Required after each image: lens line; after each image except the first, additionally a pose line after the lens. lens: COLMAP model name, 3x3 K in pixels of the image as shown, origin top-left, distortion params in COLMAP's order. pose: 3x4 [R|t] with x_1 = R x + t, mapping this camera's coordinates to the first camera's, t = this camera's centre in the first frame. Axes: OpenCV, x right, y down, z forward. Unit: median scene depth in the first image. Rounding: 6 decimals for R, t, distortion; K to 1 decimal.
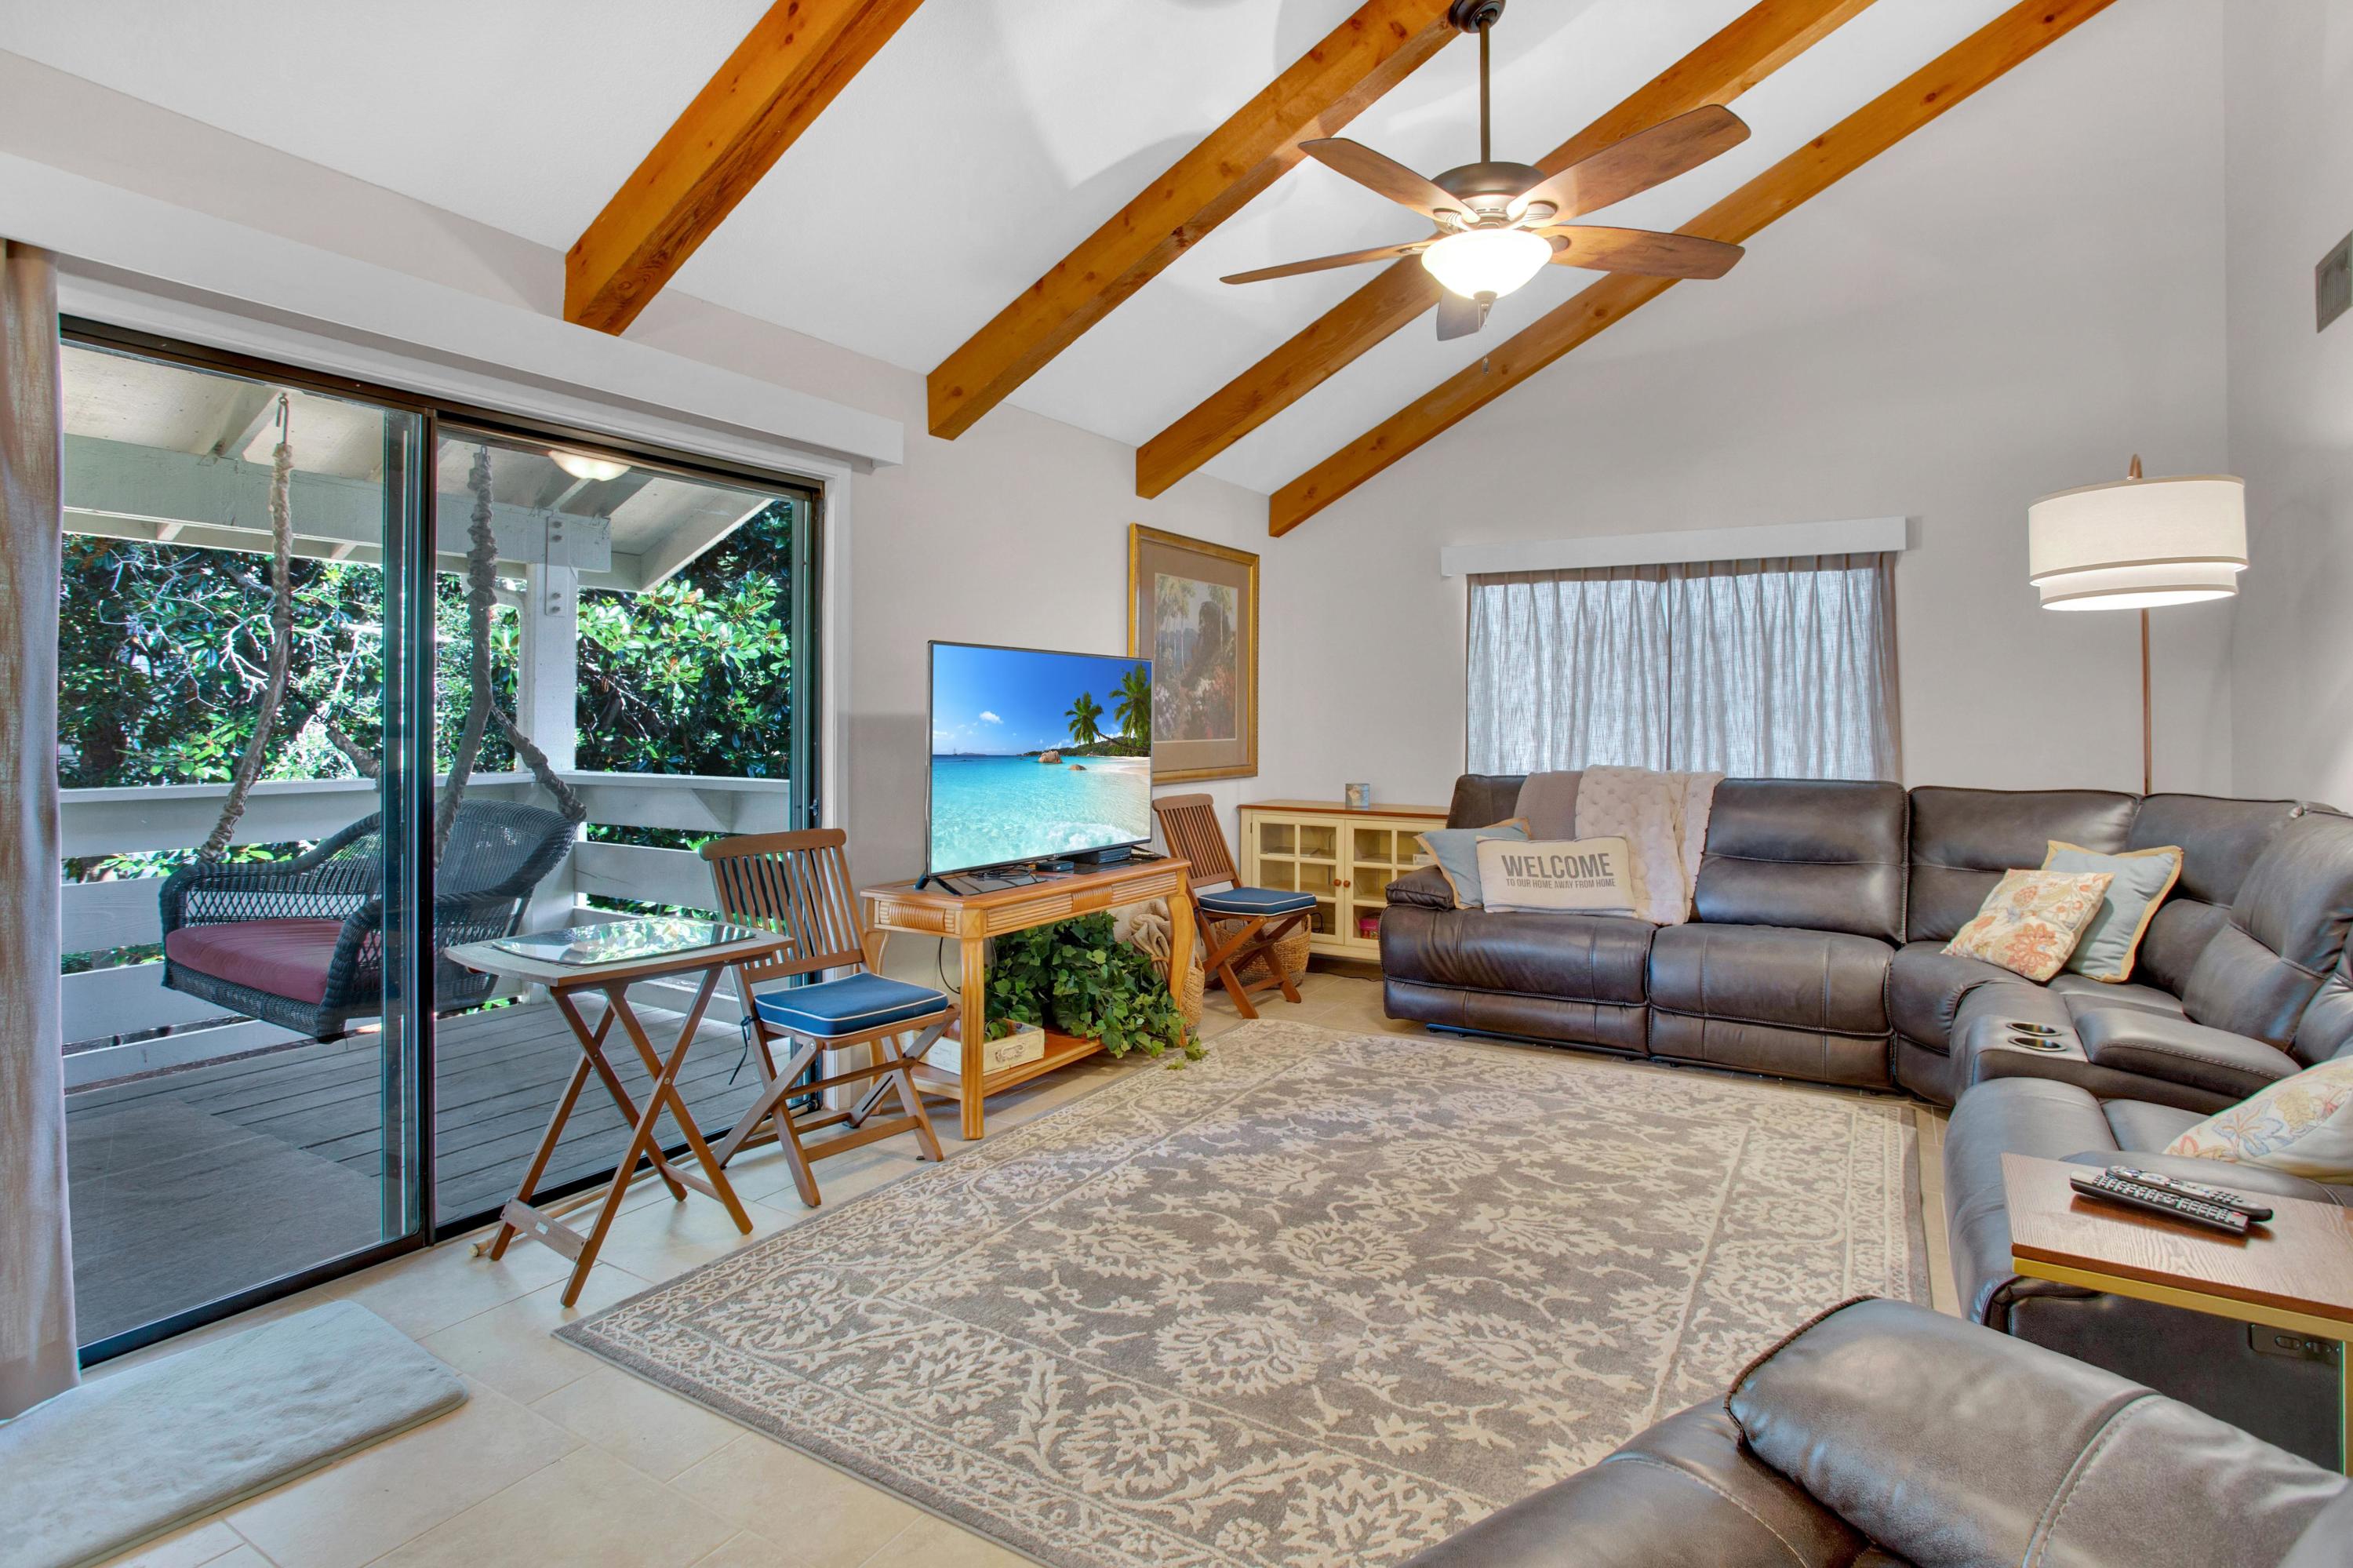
lens RADIAL K [[1154.9, 0, 1179.7], [0, 1154.9, 712.3], [0, 0, 1]] dist [-0.056220, 0.020515]
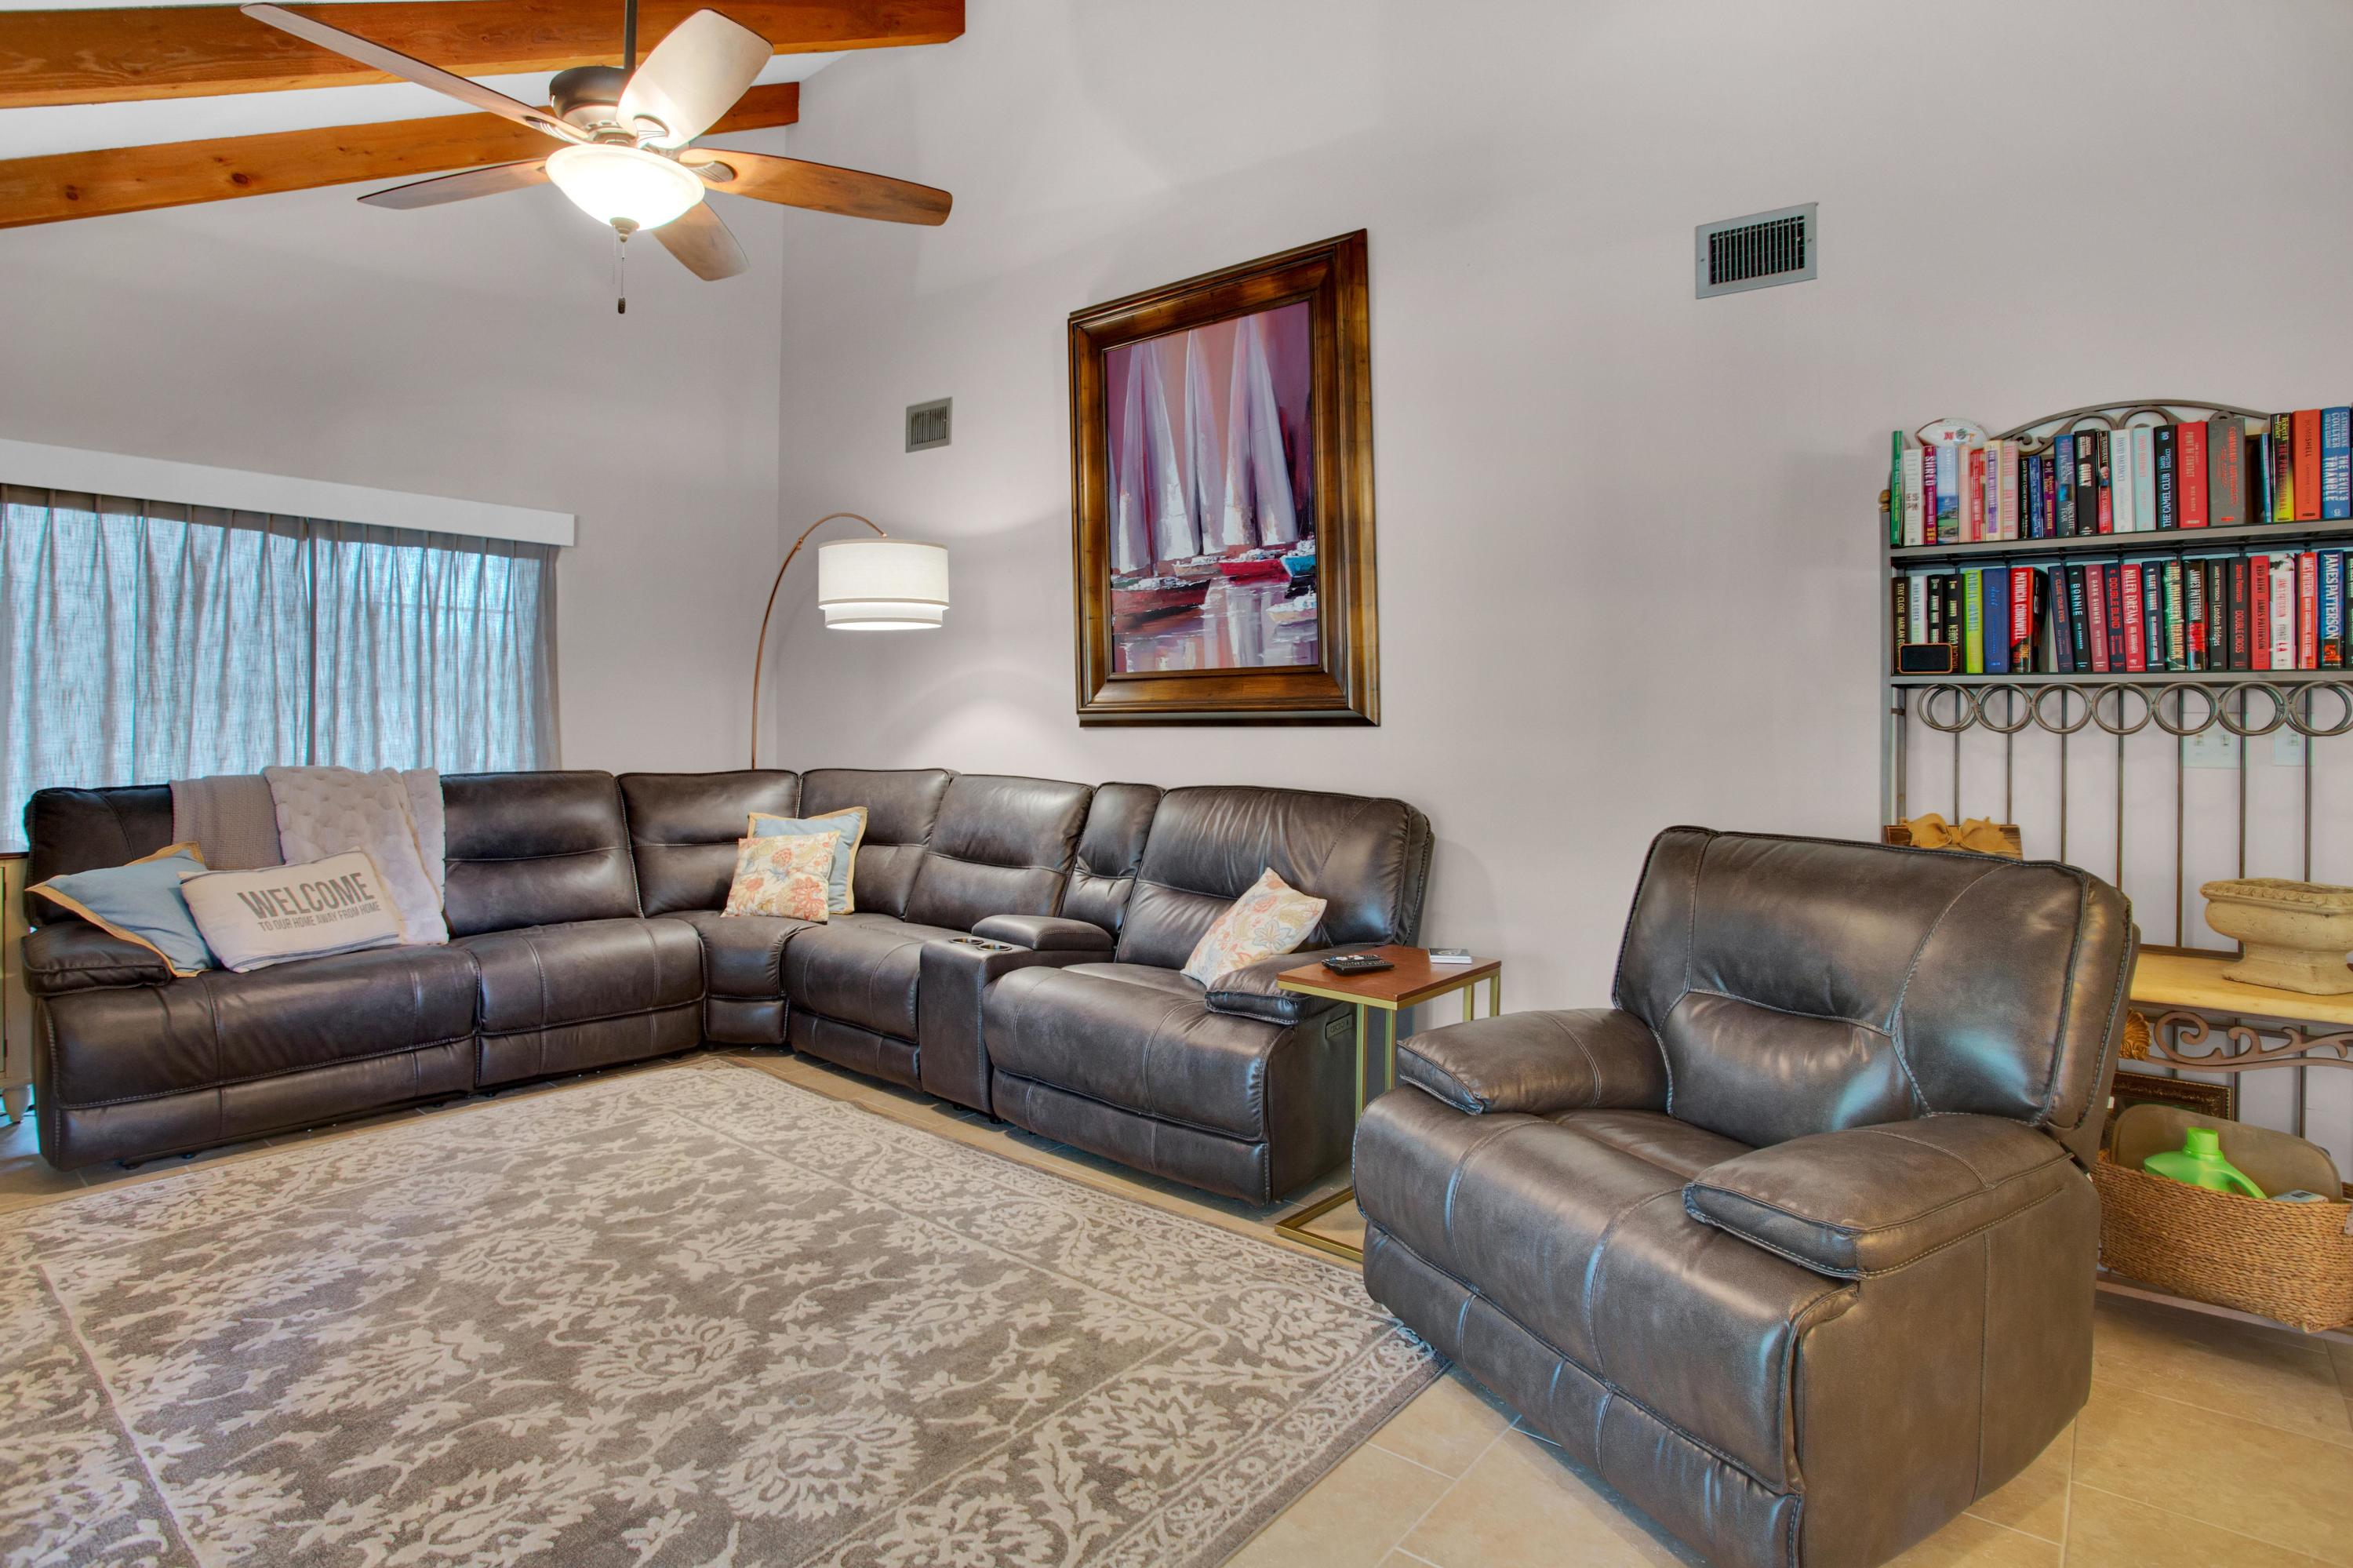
lens RADIAL K [[1232.0, 0, 1176.6], [0, 1232.0, 711.9], [0, 0, 1]] dist [-0.078972, 0.025820]
pose [[0.139639, 0.003747, 0.990195, -0.497677], [-0.016454, 0.999864, -0.001463, -0.000073], [-0.990066, -0.016088, 0.139681, 0.389432]]
